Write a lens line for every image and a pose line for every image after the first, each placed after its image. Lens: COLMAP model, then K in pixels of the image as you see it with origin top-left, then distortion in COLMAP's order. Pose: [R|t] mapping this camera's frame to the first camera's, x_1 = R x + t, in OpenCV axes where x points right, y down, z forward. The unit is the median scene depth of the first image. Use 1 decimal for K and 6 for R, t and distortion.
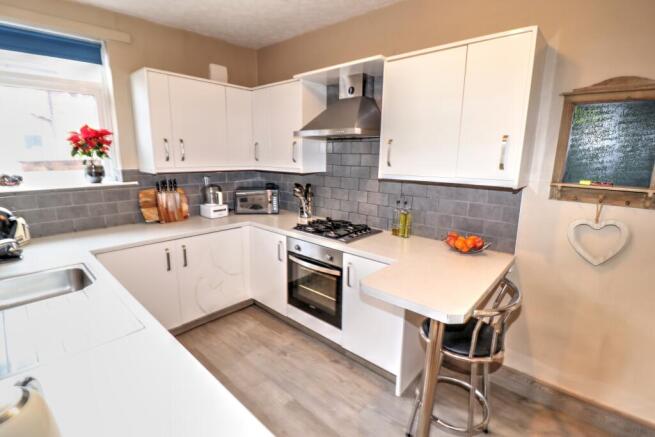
lens RADIAL K [[304.6, 0, 327.5], [0, 304.6, 216.1], [0, 0, 1]] dist [-0.015031, -0.004490]
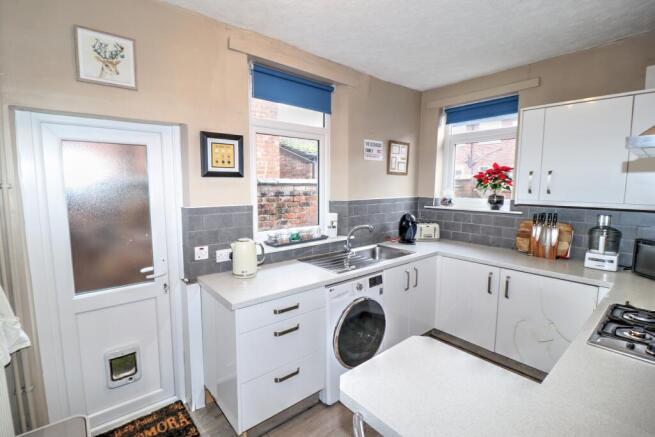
lens RADIAL K [[304.6, 0, 327.6], [0, 304.6, 218.5], [0, 0, 1]] dist [-0.015031, -0.004490]
pose [[-0.134060, 0.094903, -0.986418, 0.539034], [-0.206918, 0.970782, 0.121520, -0.081658], [0.969130, 0.220399, -0.110506, 0.471049]]
